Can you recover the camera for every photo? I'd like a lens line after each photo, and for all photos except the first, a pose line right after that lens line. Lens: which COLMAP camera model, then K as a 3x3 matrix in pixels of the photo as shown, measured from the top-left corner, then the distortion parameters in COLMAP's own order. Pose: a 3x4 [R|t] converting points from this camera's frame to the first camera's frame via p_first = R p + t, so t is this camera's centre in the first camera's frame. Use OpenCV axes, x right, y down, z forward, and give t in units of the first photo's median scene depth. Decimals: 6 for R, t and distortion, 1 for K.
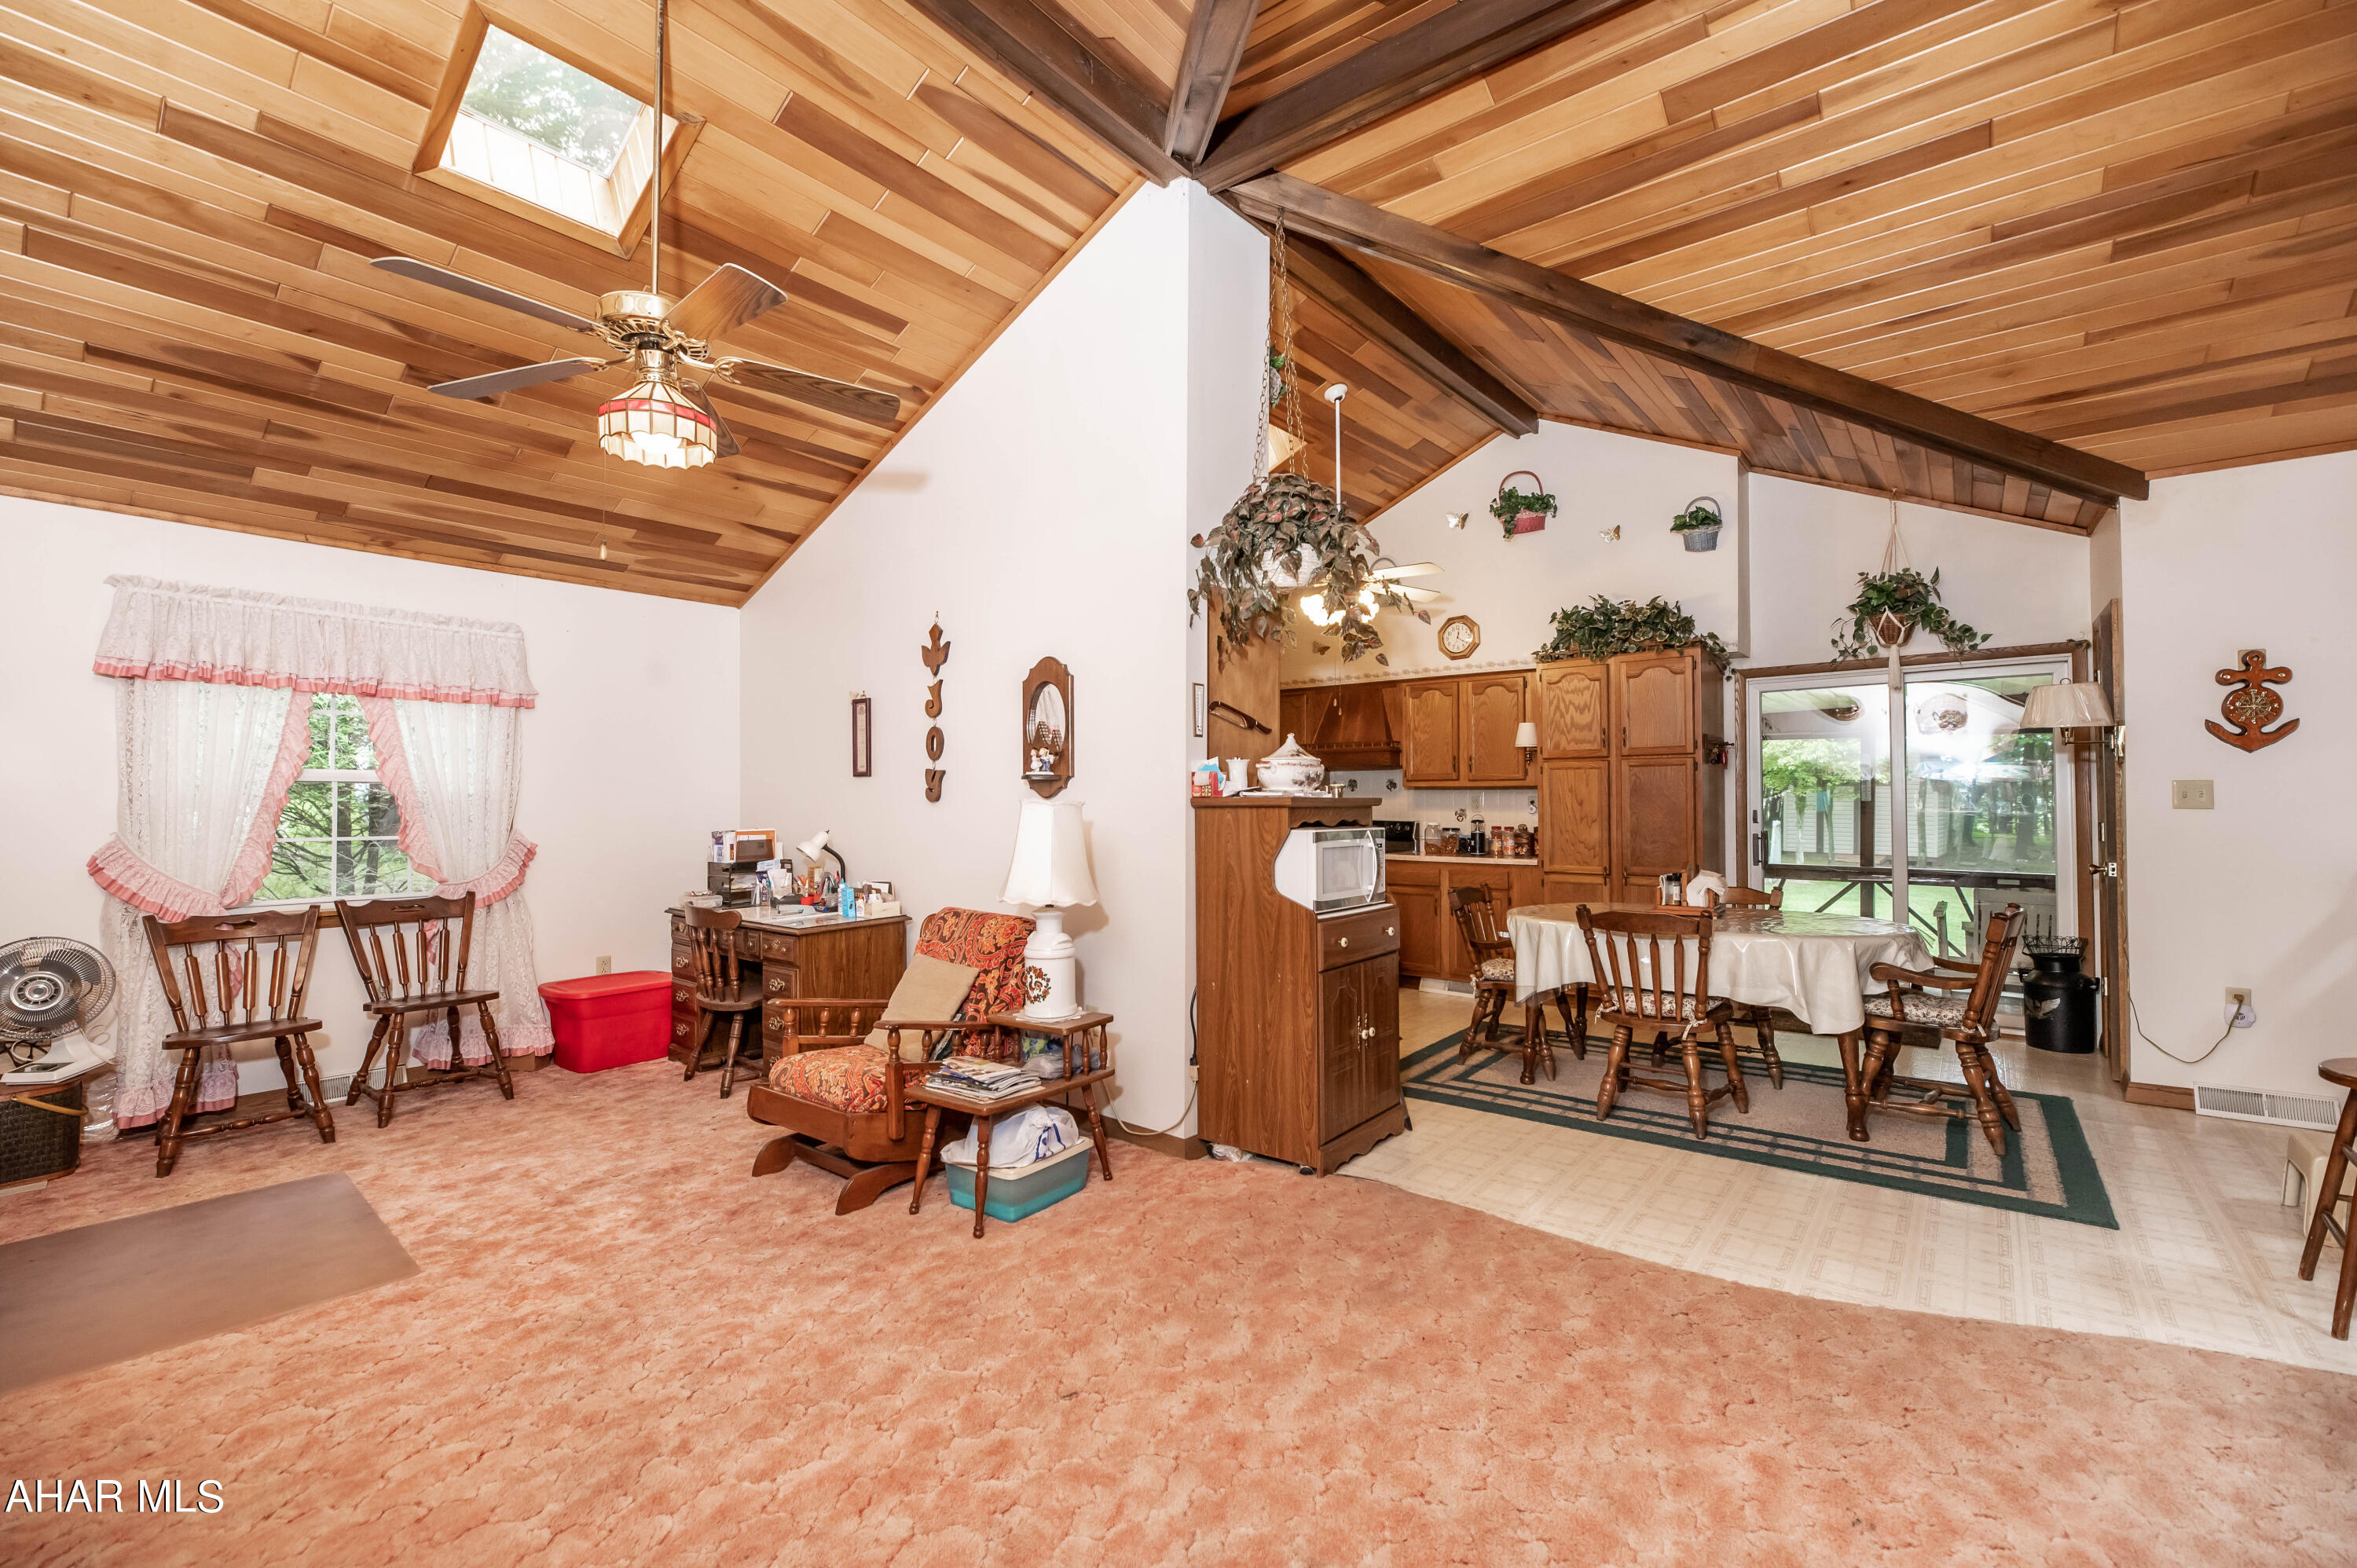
lens RADIAL K [[981.7, 0, 1170.3], [0, 981.7, 787.0], [0, 0, 1]] dist [0.000901, -0.004399]
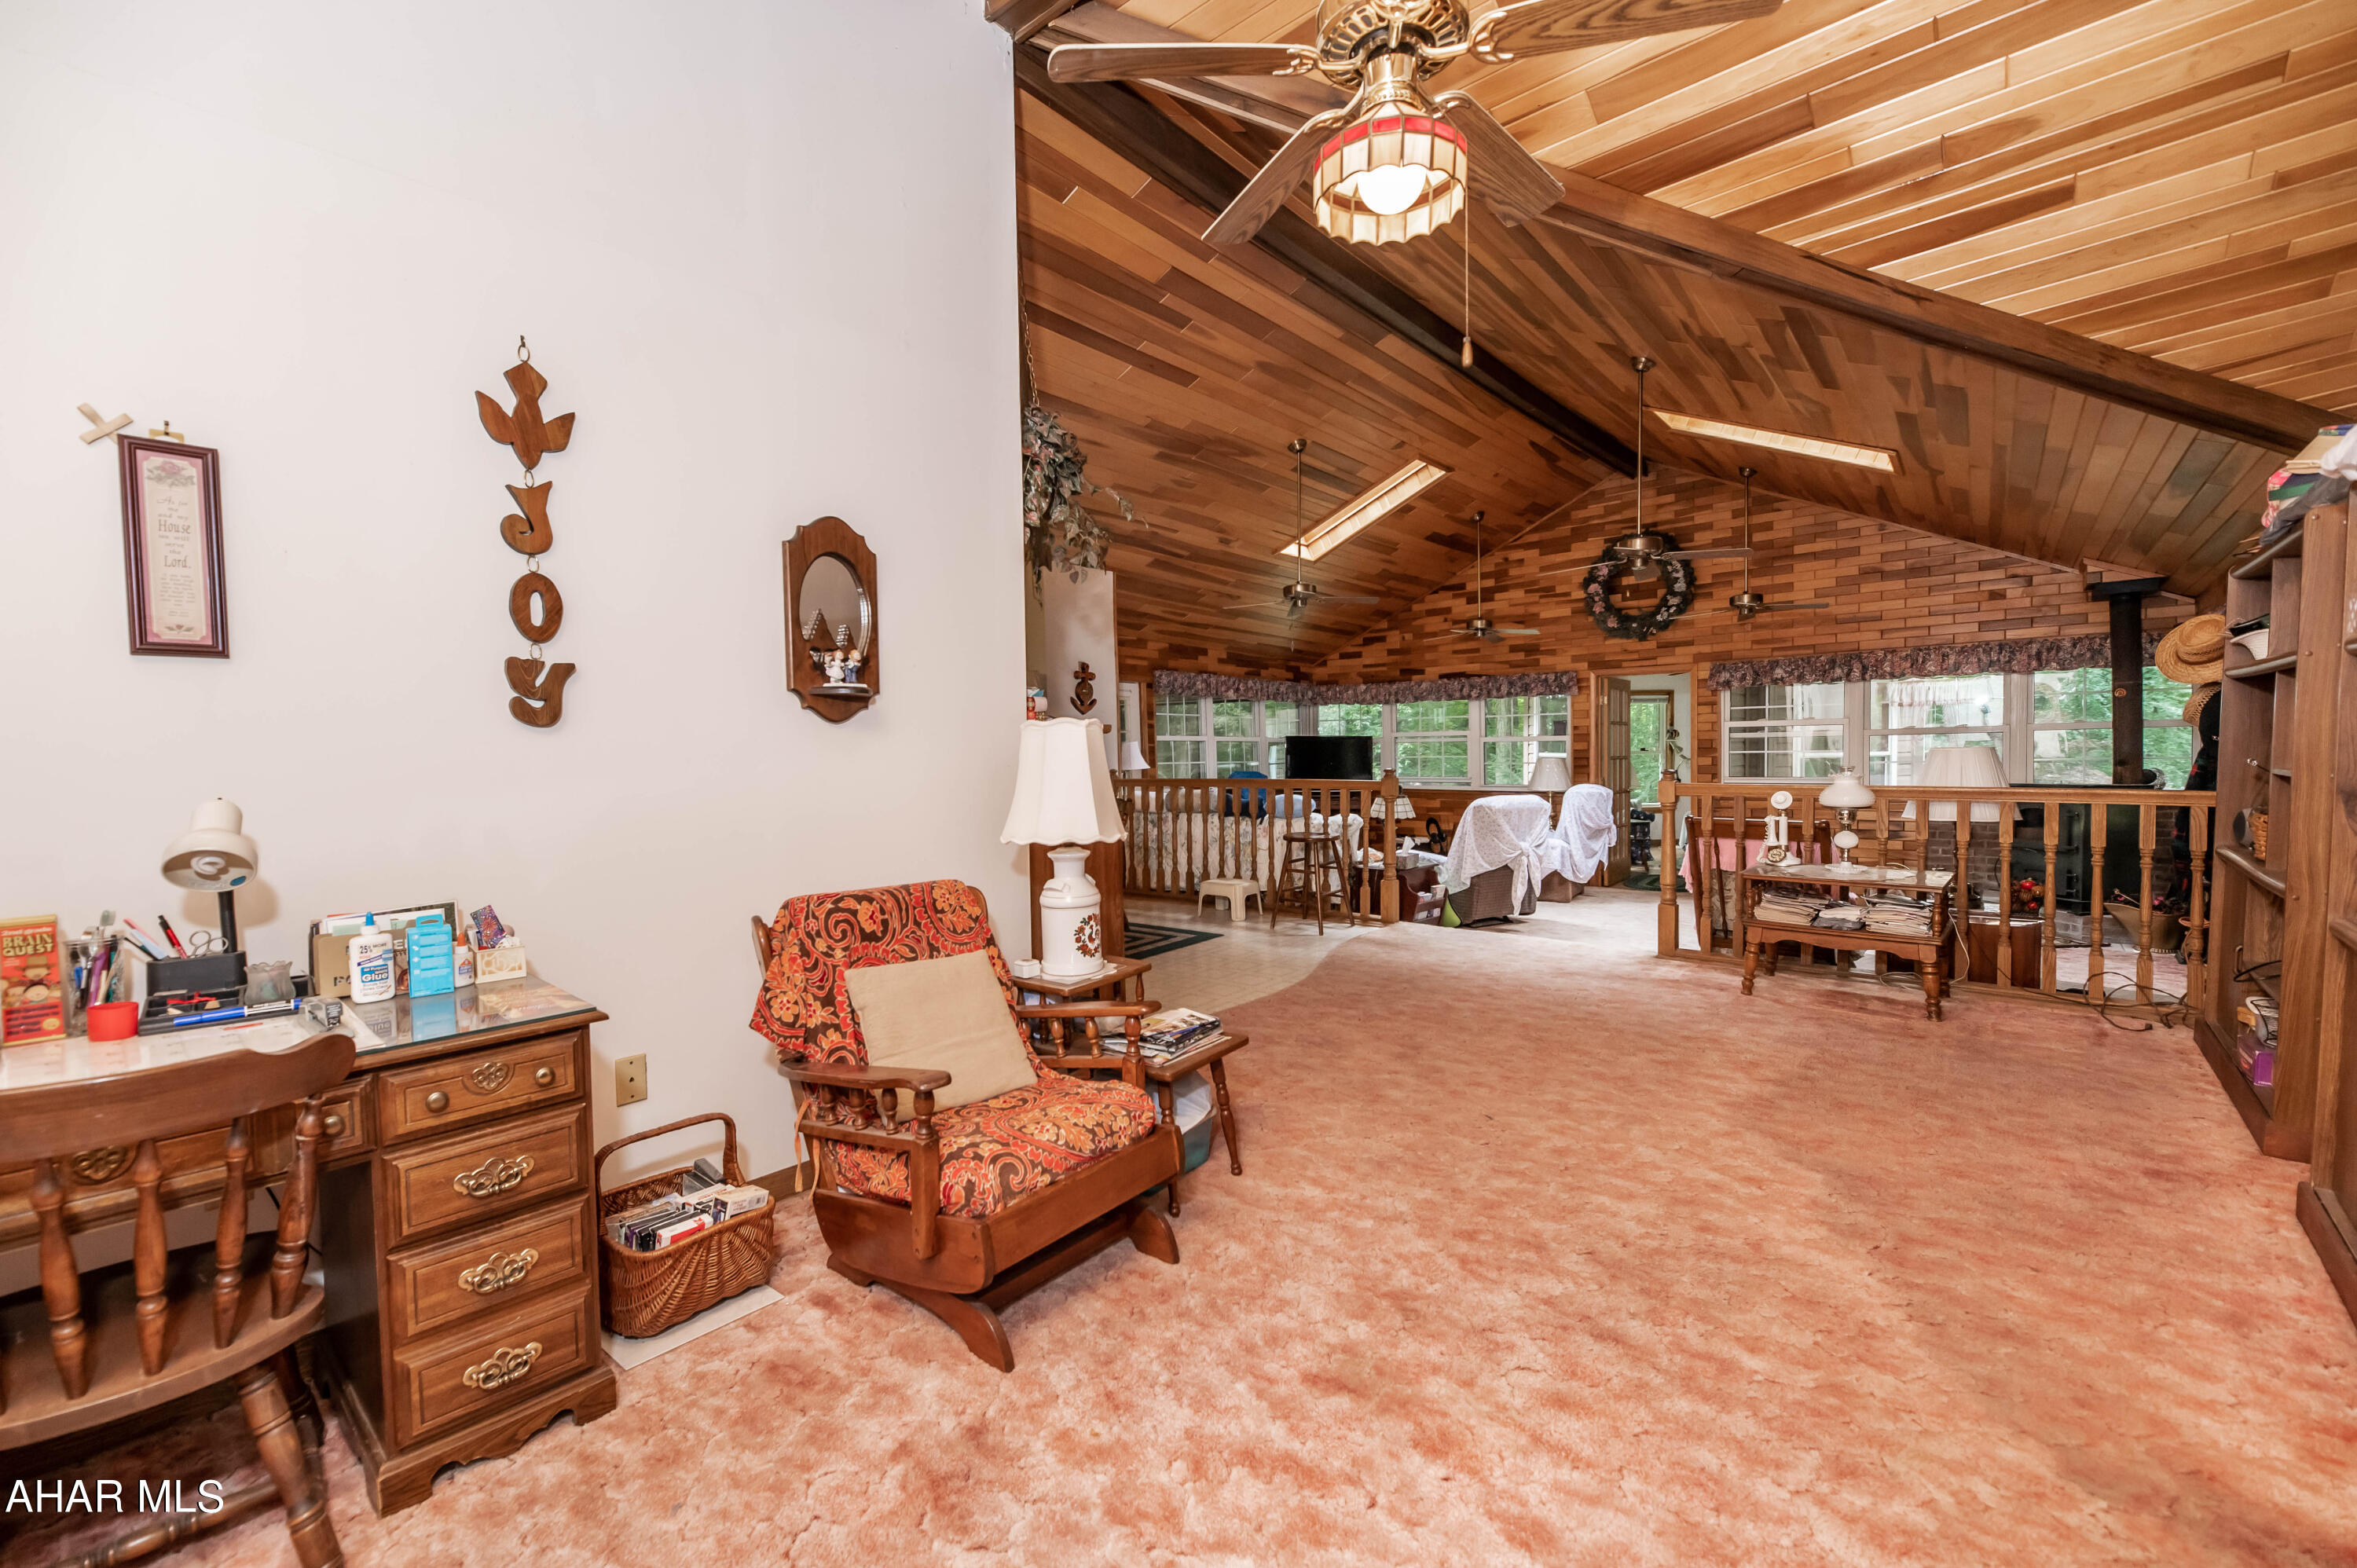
lens RADIAL K [[981.7, 0, 1170.3], [0, 981.7, 787.0], [0, 0, 1]] dist [0.000901, -0.004399]
pose [[0.025135, -0.039347, 0.998909, -0.609136], [0.000758, 0.999226, 0.039341, 0.022495], [-0.999684, -0.000232, 0.025145, 0.554538]]
